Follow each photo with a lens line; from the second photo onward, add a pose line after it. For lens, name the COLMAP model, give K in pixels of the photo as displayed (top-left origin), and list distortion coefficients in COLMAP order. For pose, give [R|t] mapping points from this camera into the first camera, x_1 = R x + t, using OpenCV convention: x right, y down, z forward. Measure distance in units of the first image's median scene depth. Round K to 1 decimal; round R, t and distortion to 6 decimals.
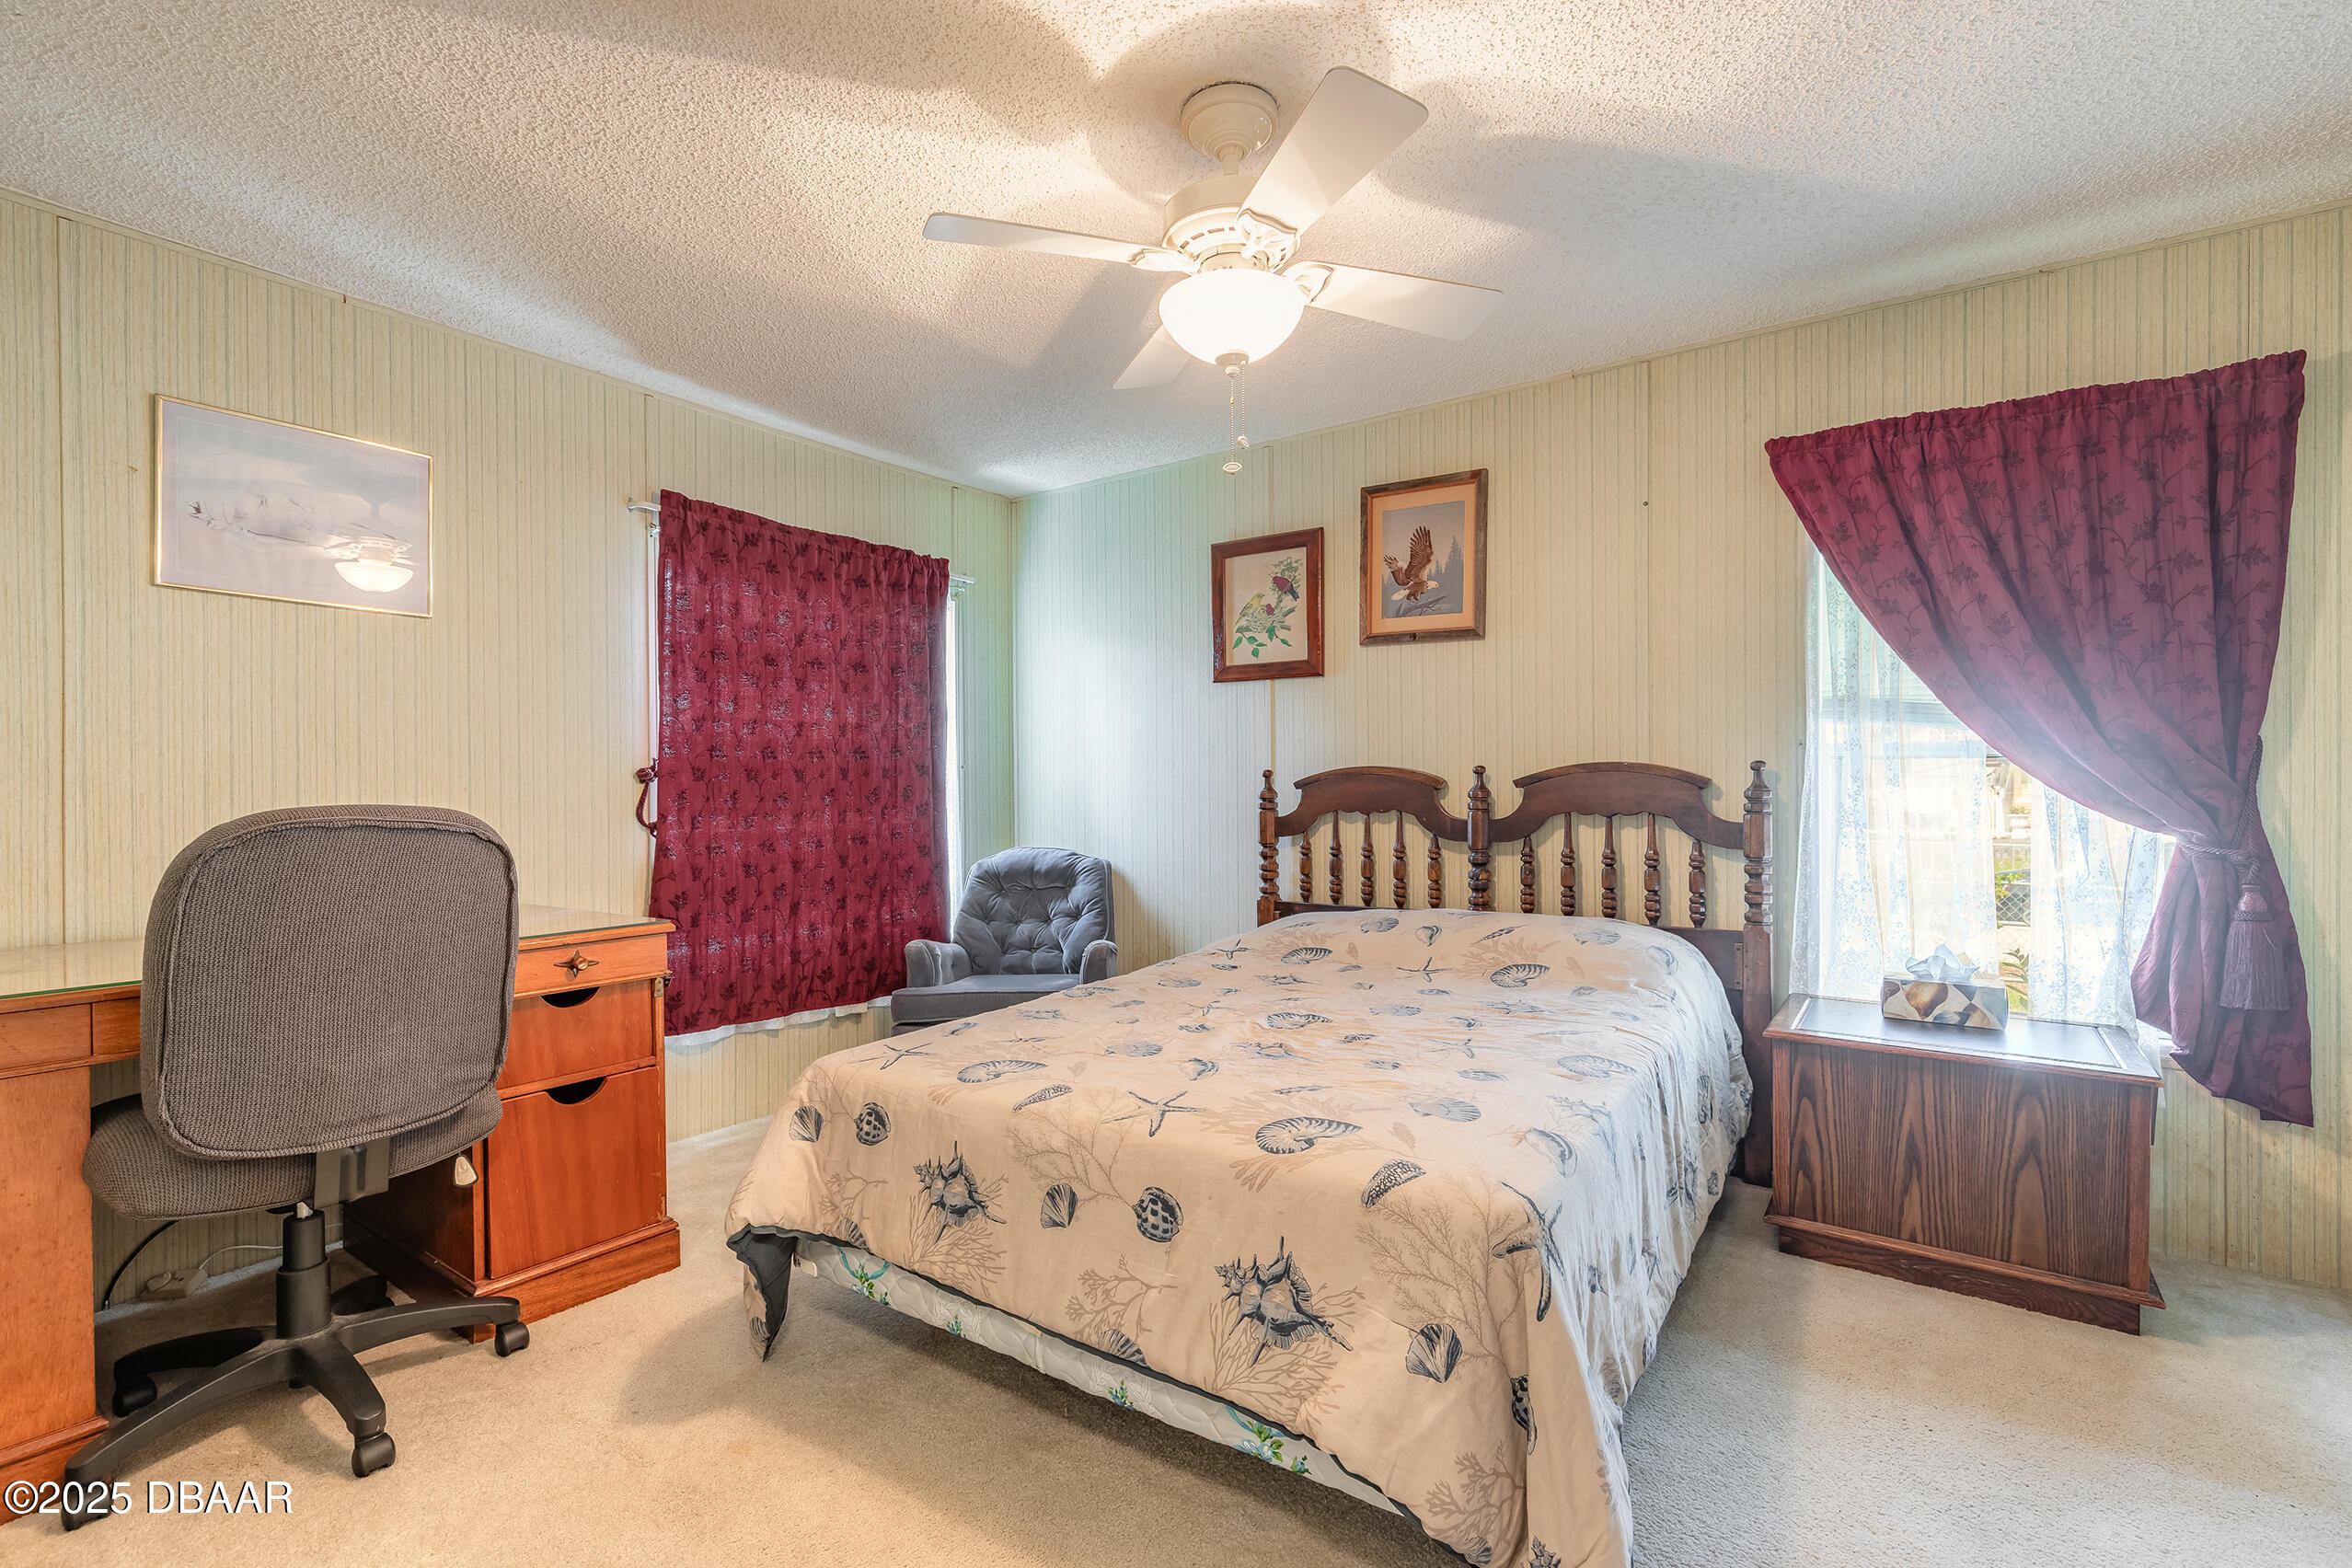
lens RADIAL K [[1058.9, 0, 1181.8], [0, 1058.9, 776.4], [0, 0, 1]] dist [0.005001, -0.001271]
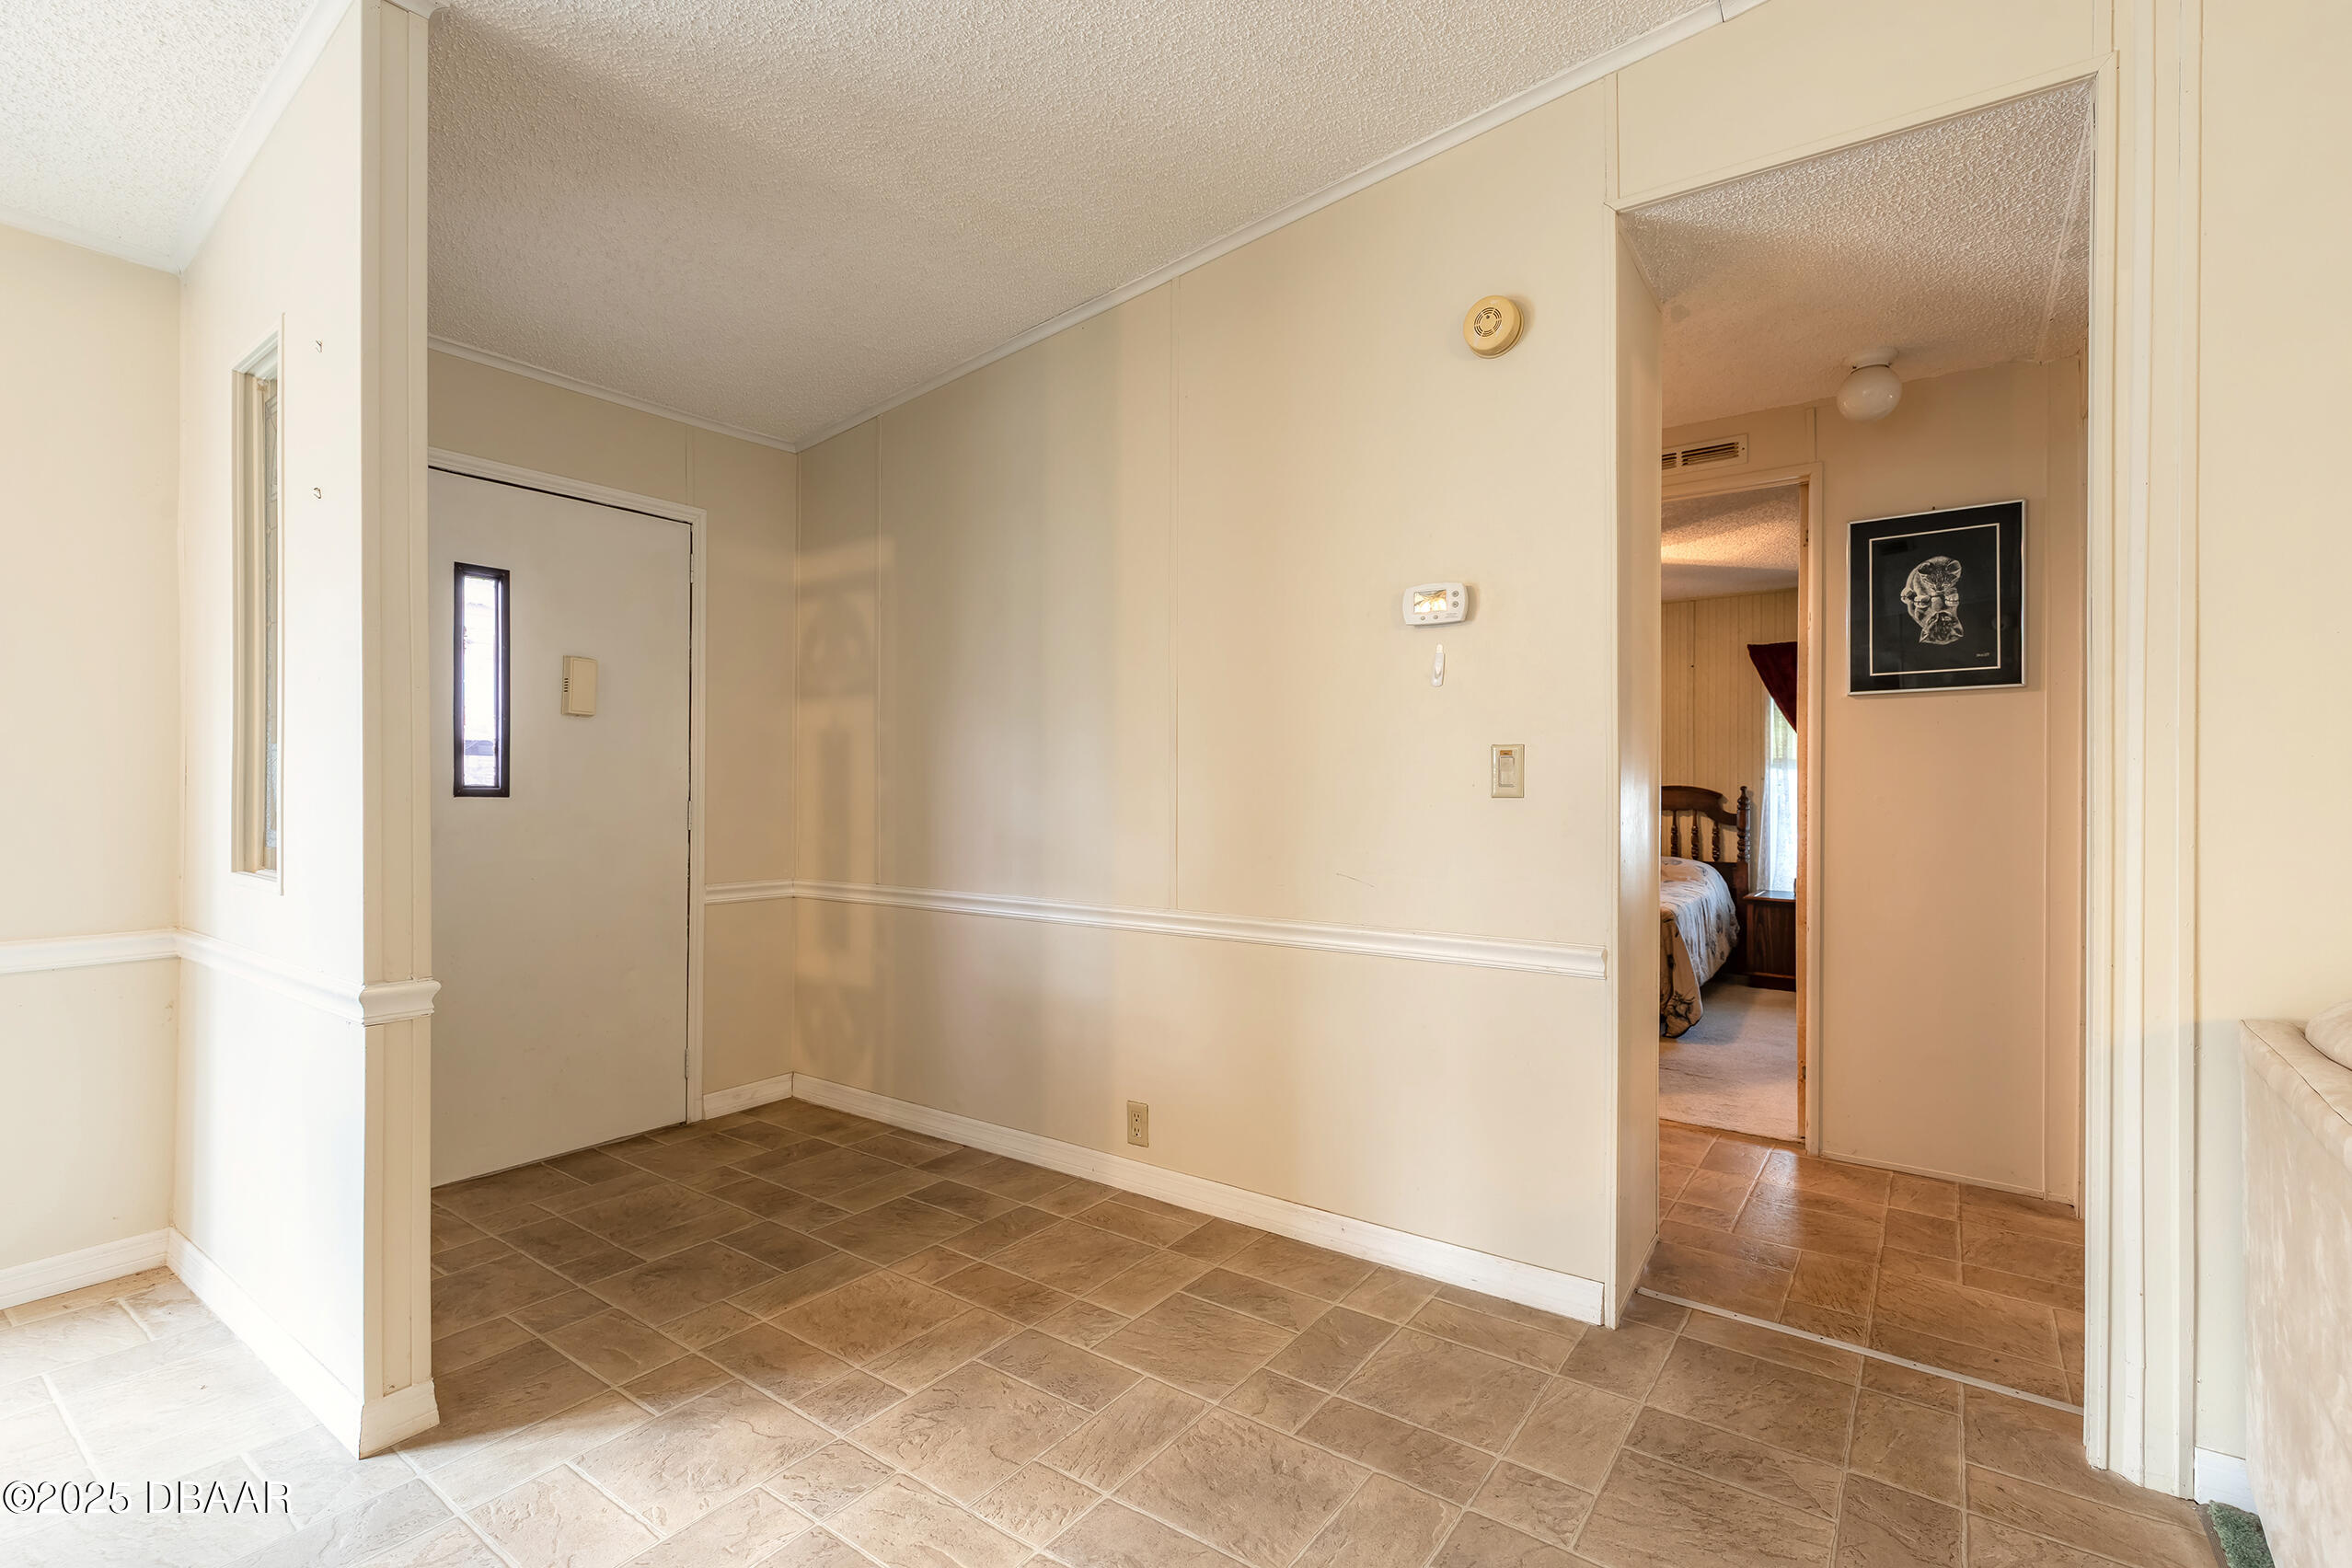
lens RADIAL K [[1058.9, 0, 1177.7], [0, 1058.9, 784.0], [0, 0, 1]] dist [0.005001, -0.001271]
pose [[0.999910, 0.009263, -0.009684, -0.630810], [-0.009261, 0.999957, 0.000261, -0.008911], [0.009686, -0.000171, 0.999953, -1.250698]]
